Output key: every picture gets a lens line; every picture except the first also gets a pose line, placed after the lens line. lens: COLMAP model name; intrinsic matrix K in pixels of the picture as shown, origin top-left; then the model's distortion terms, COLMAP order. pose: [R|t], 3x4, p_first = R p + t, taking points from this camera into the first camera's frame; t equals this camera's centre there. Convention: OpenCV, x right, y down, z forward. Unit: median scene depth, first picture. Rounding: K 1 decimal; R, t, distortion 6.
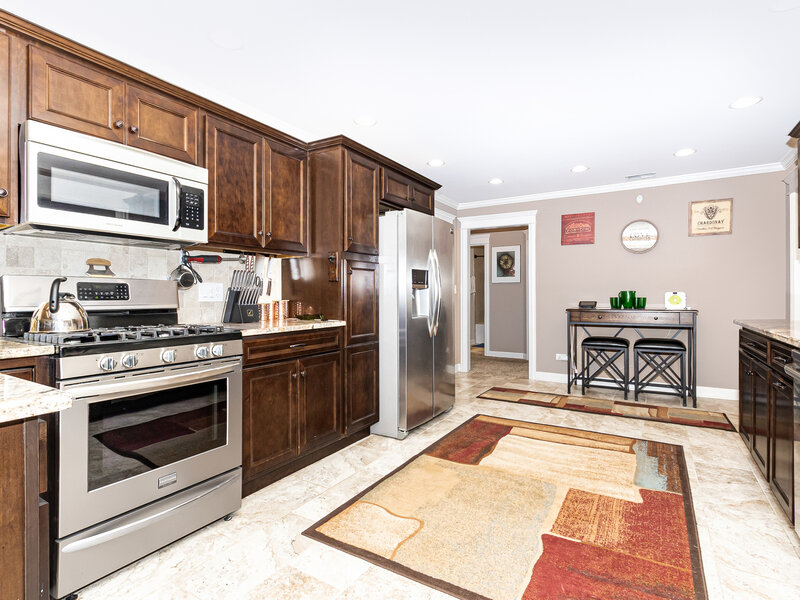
lens RADIAL K [[410.3, 0, 399.7], [0, 410.3, 296.9], [0, 0, 1]] dist [0.001221, -0.000164]
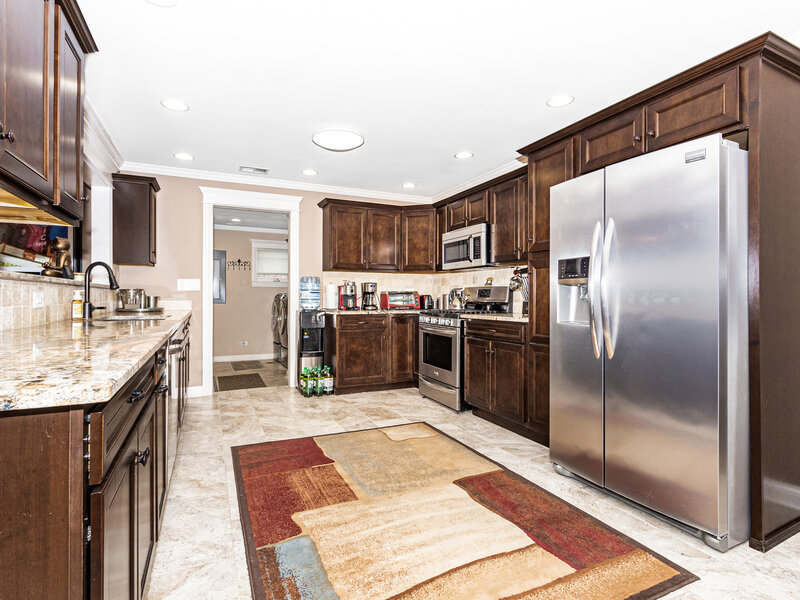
lens RADIAL K [[410.3, 0, 401.2], [0, 410.3, 297.7], [0, 0, 1]] dist [0.001221, -0.000164]
pose [[-0.541113, 0.000366, -0.840950, 1.143188], [-0.006460, 0.999969, 0.004592, 0.002760], [0.840925, 0.007918, -0.541094, 1.578150]]
